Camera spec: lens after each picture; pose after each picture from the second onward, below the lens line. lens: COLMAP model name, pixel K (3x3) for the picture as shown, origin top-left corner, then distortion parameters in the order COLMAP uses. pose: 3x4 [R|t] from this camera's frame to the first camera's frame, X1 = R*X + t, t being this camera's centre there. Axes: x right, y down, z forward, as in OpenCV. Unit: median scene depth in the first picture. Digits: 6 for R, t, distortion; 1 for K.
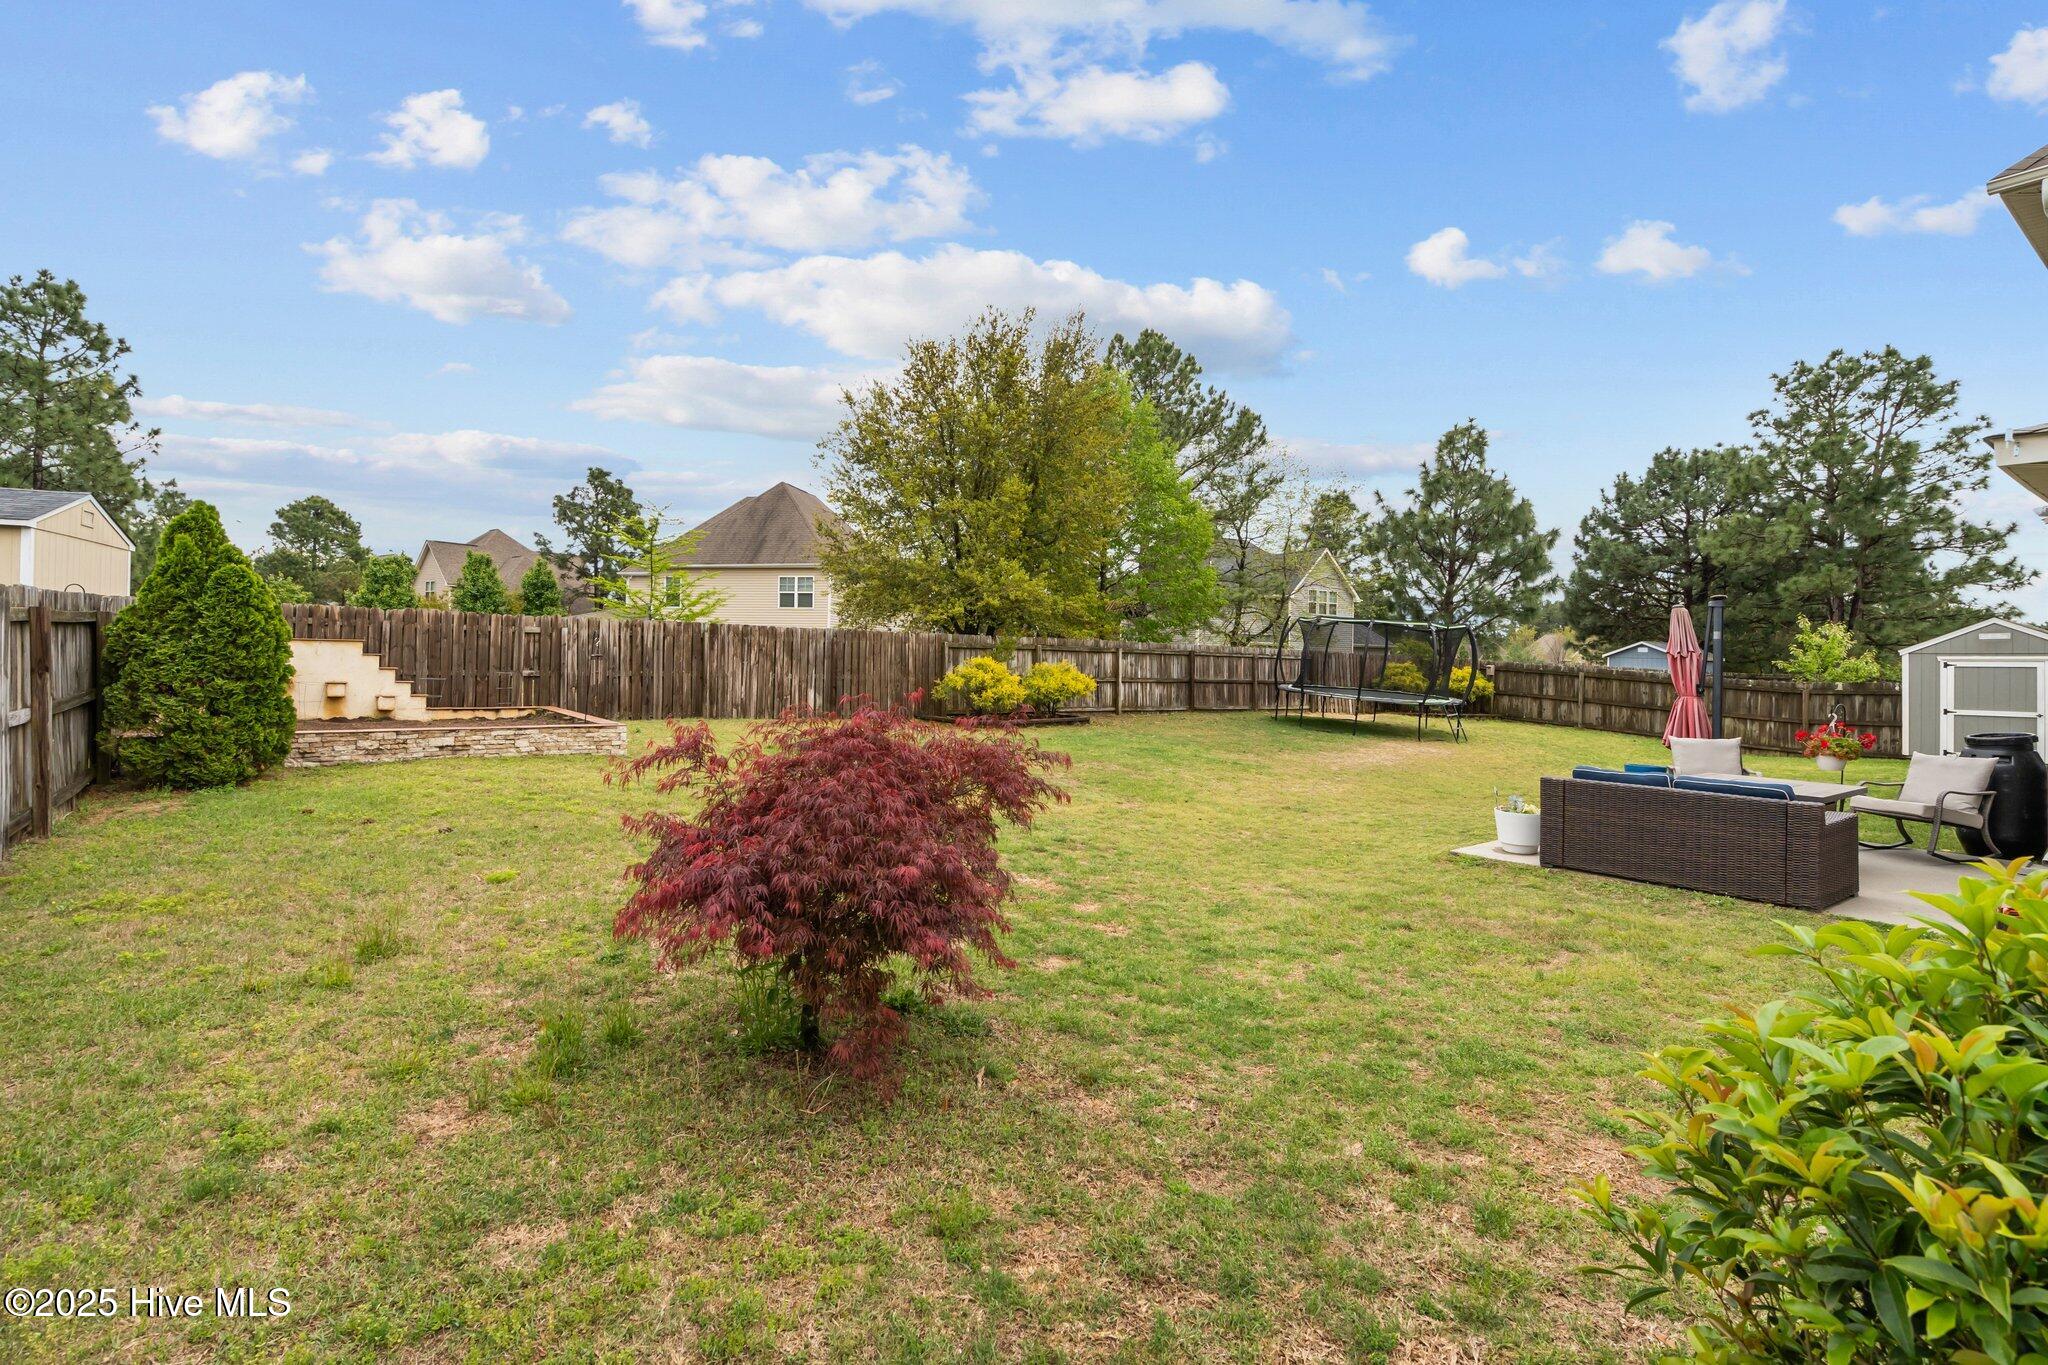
lens RADIAL K [[958.3, 0, 1020.9], [0, 958.3, 651.3], [0, 0, 1]] dist [0.002212, -0.000246]
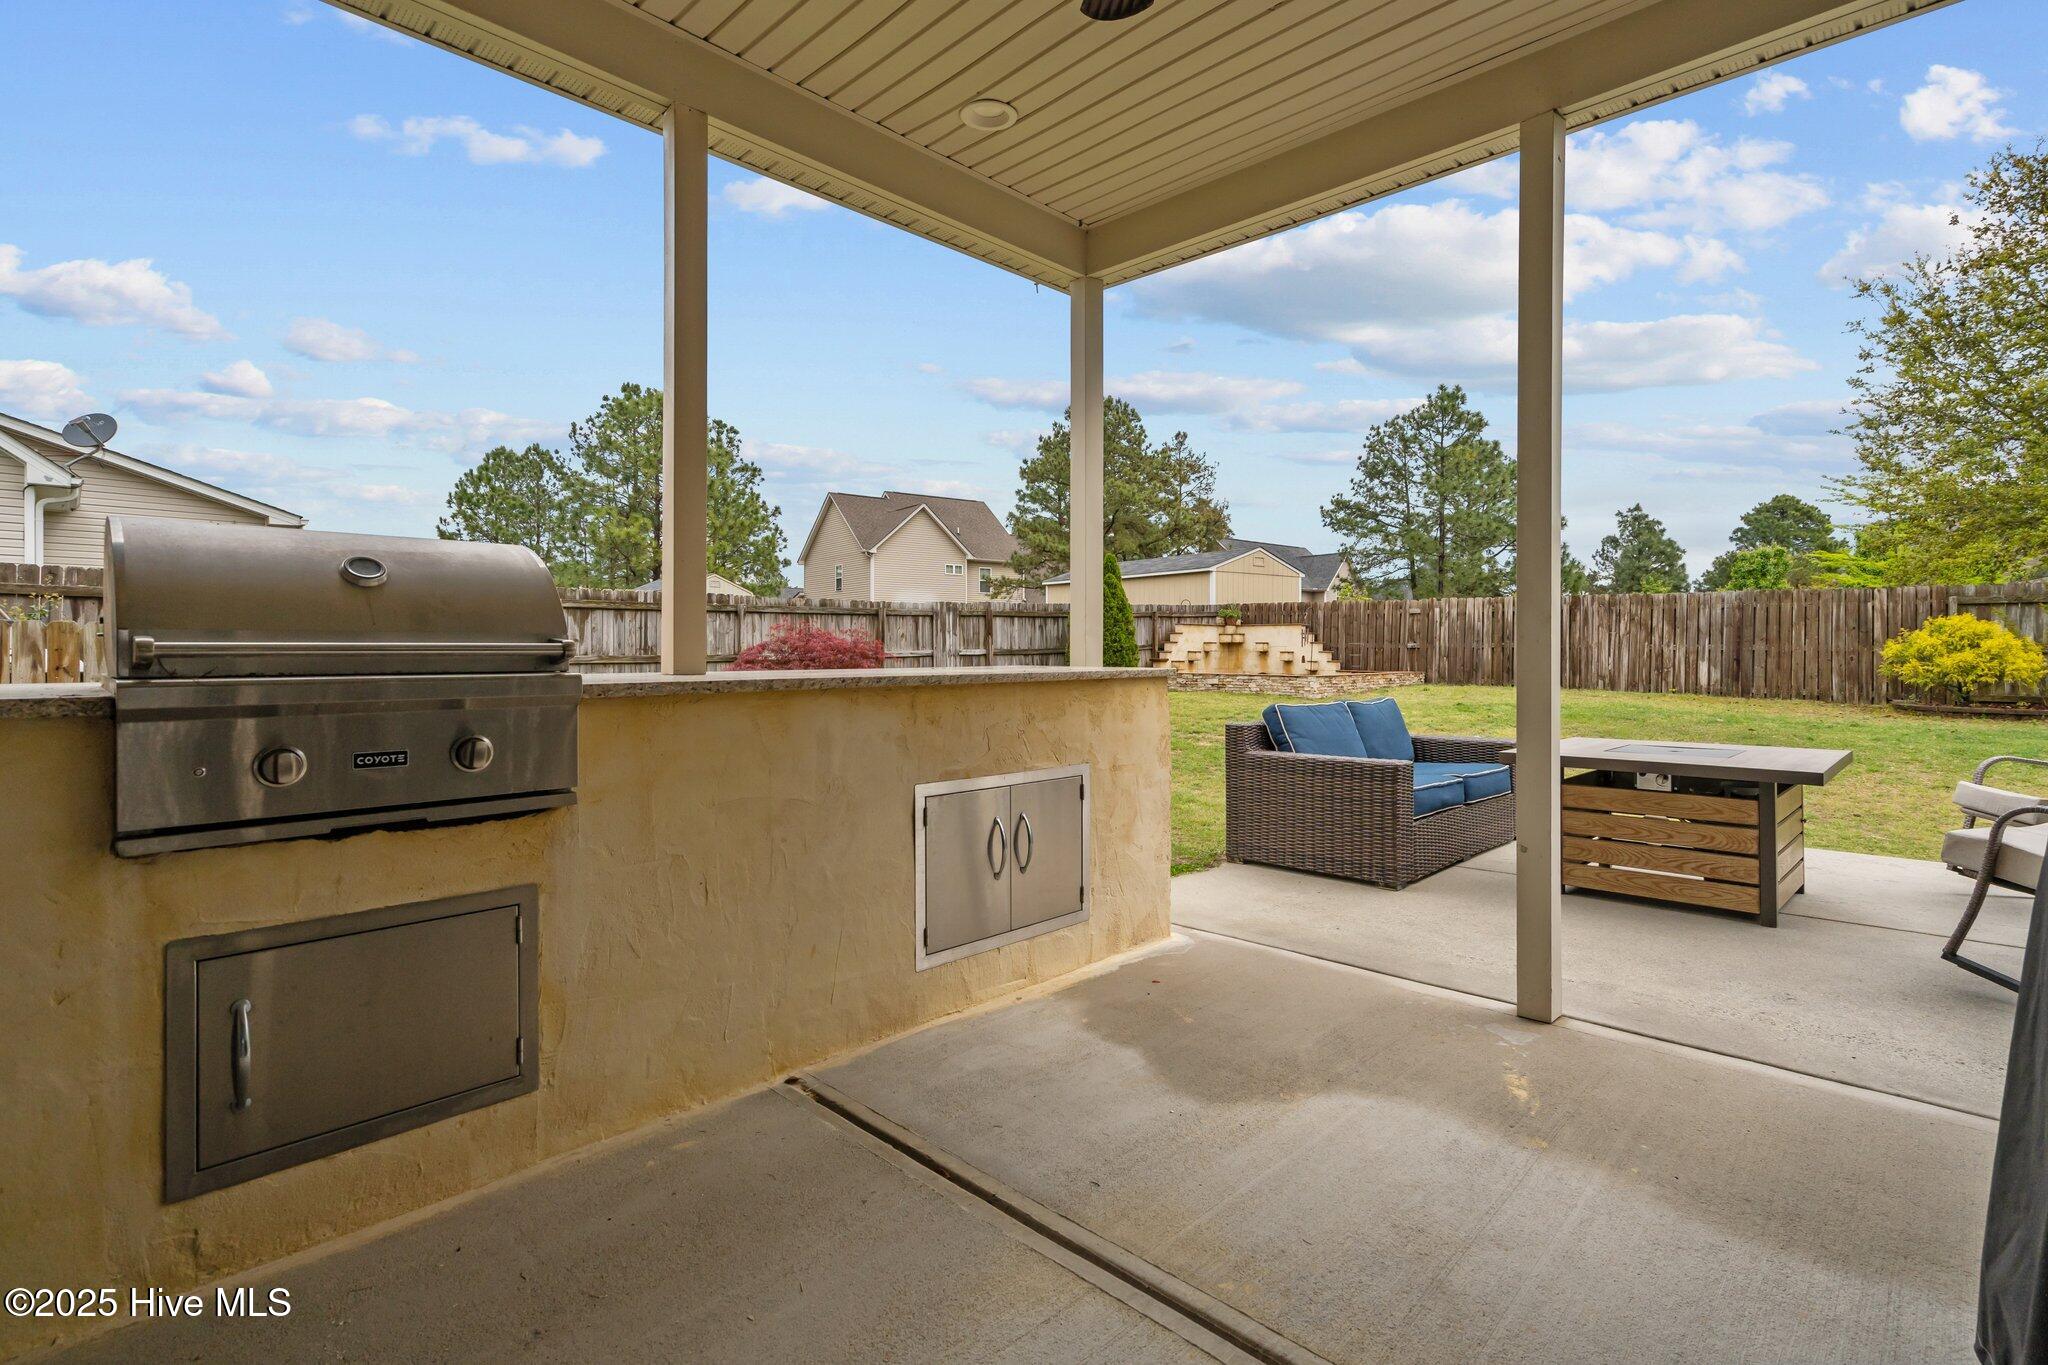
lens RADIAL K [[958.3, 0, 1020.9], [0, 958.3, 651.3], [0, 0, 1]] dist [0.002212, -0.000246]
pose [[0.159122, -0.016407, -0.987123, 0.247289], [0.009770, 0.999839, -0.015043, 0.016710], [0.987211, -0.007250, 0.159257, 0.108522]]
